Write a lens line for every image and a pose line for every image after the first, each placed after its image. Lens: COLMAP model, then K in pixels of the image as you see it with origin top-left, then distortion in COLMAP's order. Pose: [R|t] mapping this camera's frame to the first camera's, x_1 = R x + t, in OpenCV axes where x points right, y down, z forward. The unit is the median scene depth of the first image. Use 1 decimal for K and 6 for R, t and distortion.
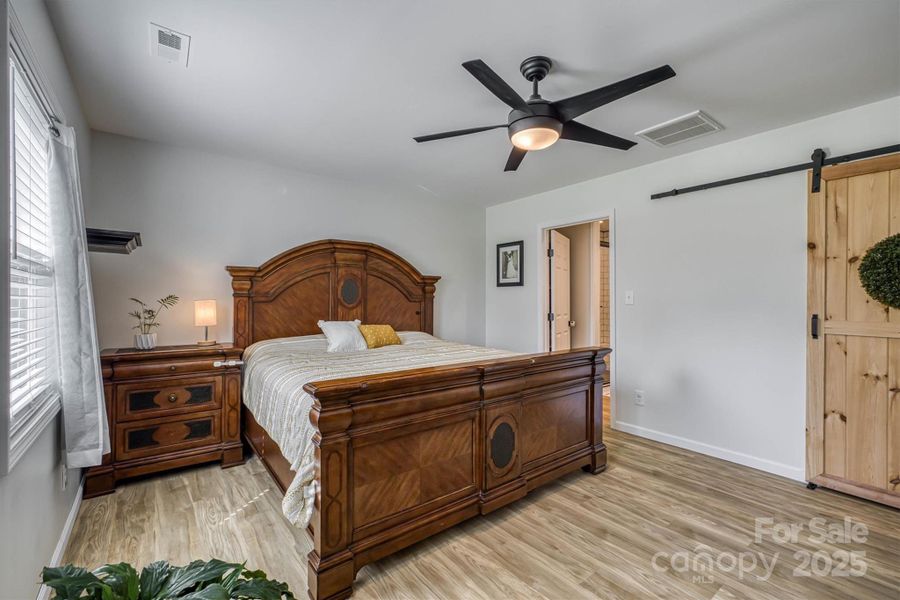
lens RADIAL K [[387.5, 0, 446.9], [0, 387.5, 301.5], [0, 0, 1]] dist [0.002435, 0.000496]
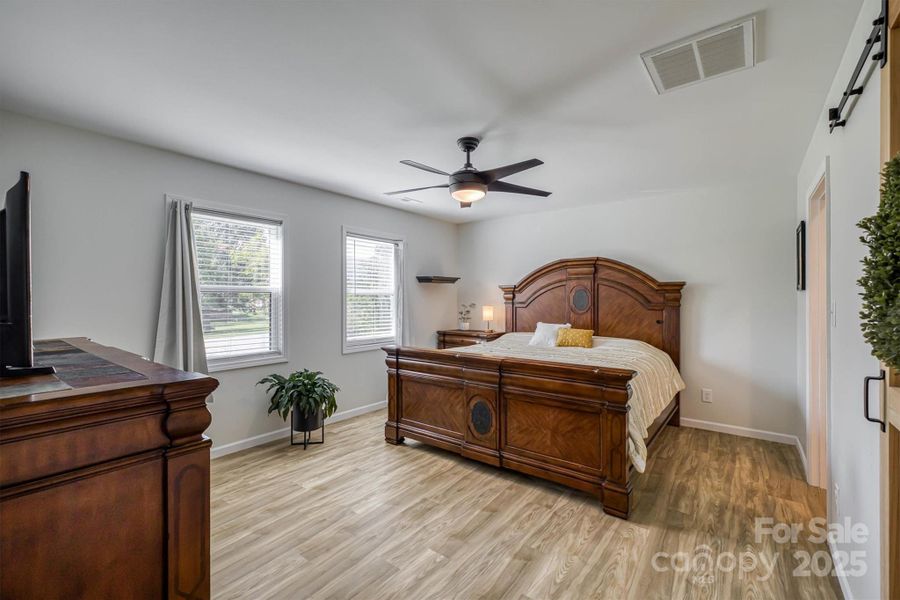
lens RADIAL K [[387.5, 0, 448.6], [0, 387.5, 299.9], [0, 0, 1]] dist [0.002435, 0.000496]
pose [[0.253642, 0.002390, -0.967295, 0.969011], [-0.004829, 0.999988, 0.001205, -0.030708], [0.967286, 0.004365, 0.253651, 0.365638]]
